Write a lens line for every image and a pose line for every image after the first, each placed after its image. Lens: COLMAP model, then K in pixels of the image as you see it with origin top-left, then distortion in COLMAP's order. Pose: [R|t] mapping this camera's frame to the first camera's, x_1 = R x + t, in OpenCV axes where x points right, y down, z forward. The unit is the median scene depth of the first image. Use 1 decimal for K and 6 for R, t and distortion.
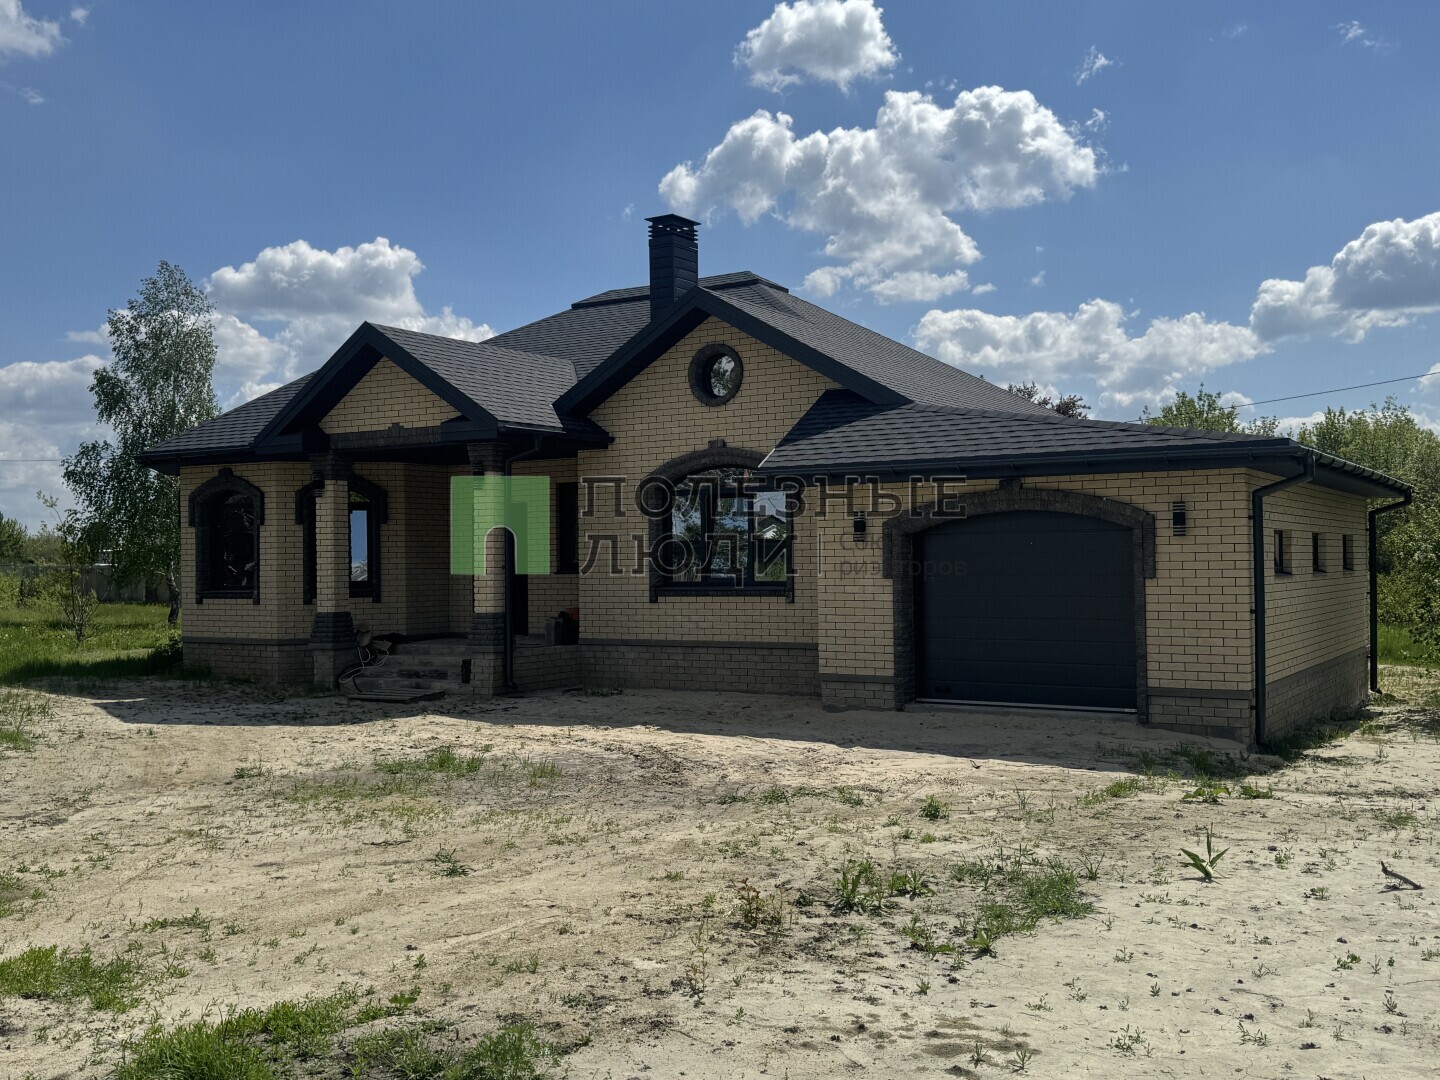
lens RADIAL K [[1421.7, 0, 720.0], [0, 1421.7, 540.0], [0, 0, 1]] dist [0.061032, -0.005525]
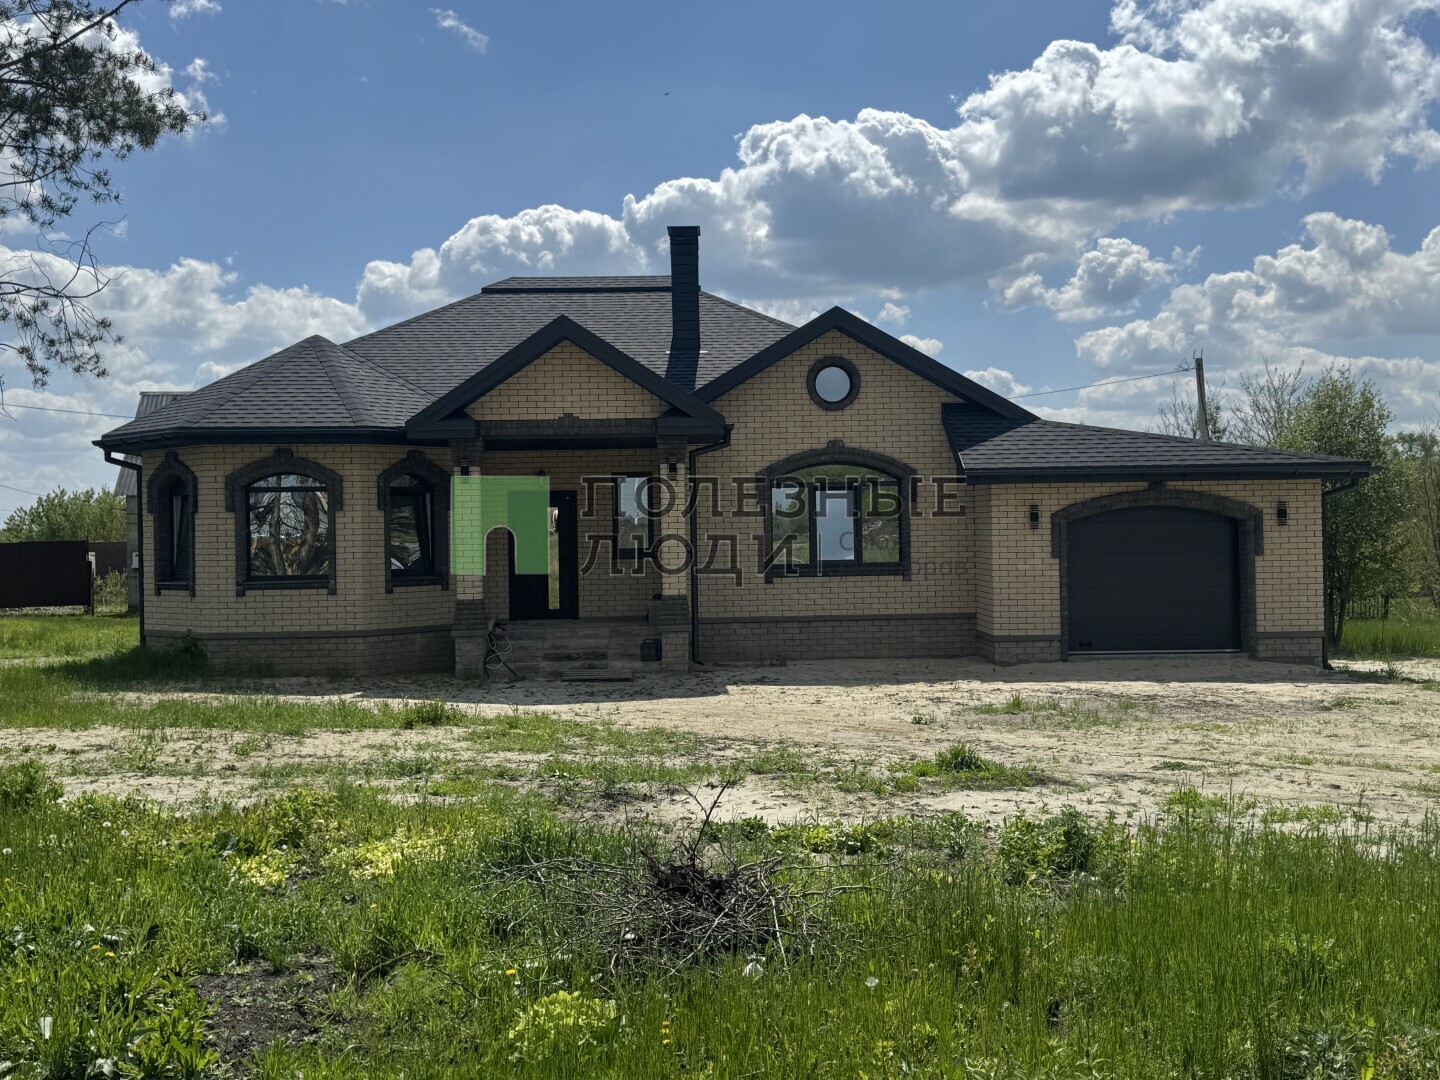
lens RADIAL K [[1548.1, 0, 720.0], [0, 1548.1, 540.0], [0, 0, 1]] dist [0.043016, -0.015410]
pose [[0.836982, -0.002404, 0.547225, -0.890456], [-0.002021, 0.999970, 0.007484, 0.001141], [-0.547227, -0.007370, 0.836952, 0.004884]]
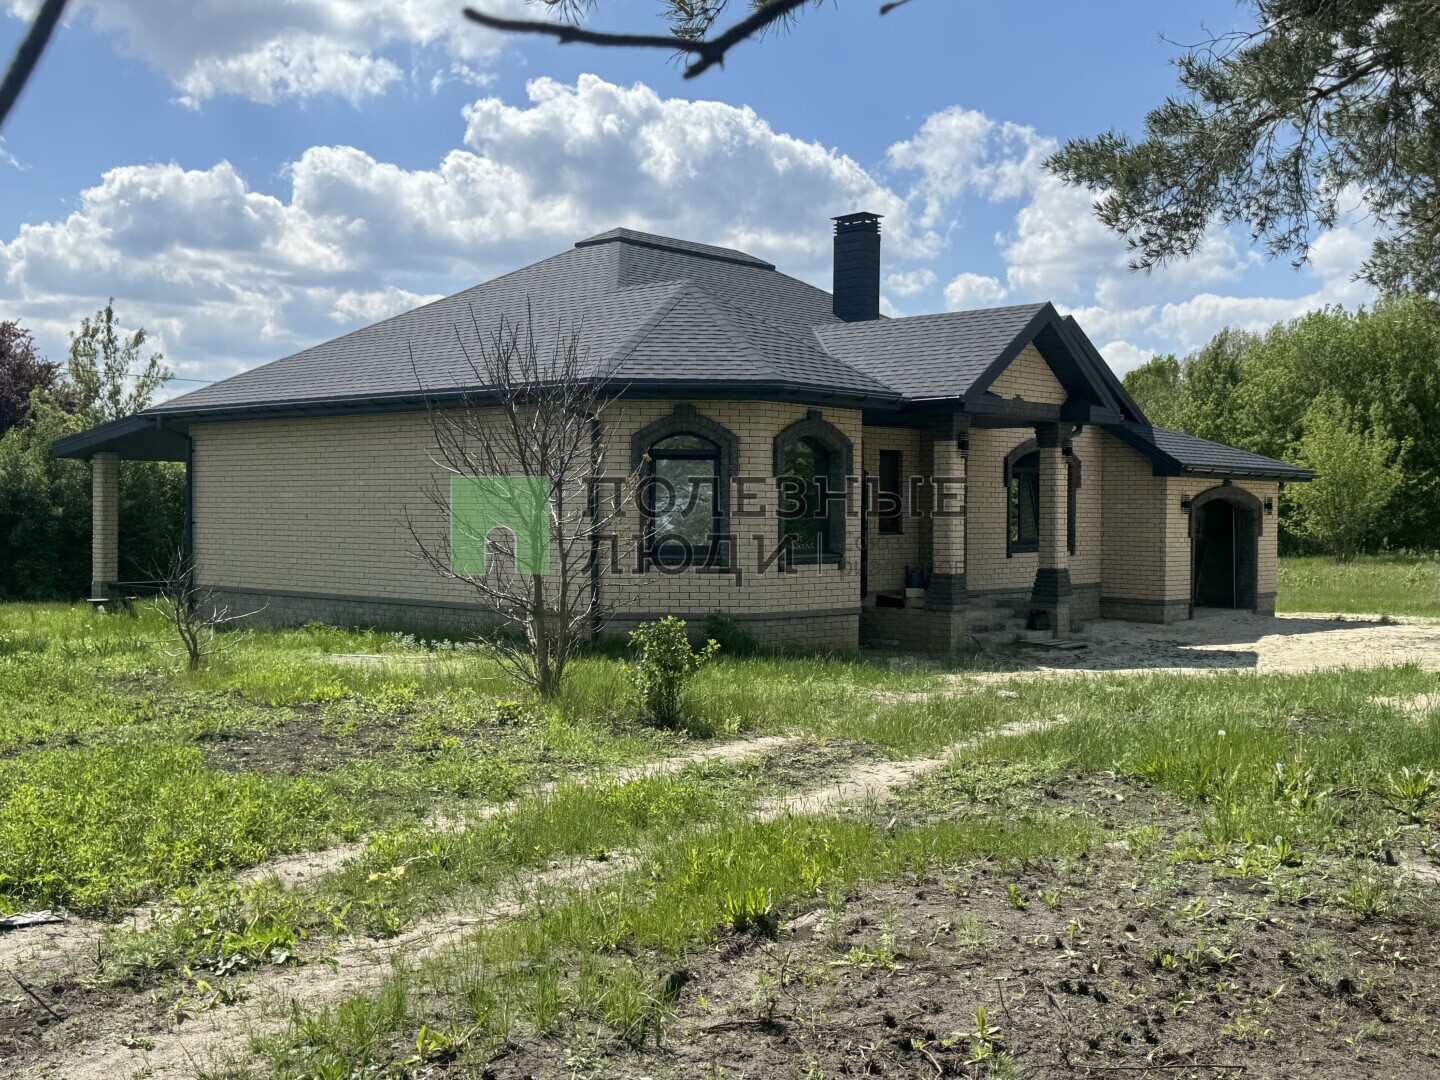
lens RADIAL K [[1575.2, 0, 720.0], [0, 1575.2, 540.0], [0, 0, 1]] dist [0.007216, 0.008521]
pose [[0.191777, 0.012340, 0.981361, -1.720873], [0.000864, 0.999918, -0.012742, 0.051930], [-0.981438, 0.003292, 0.191750, 1.178473]]
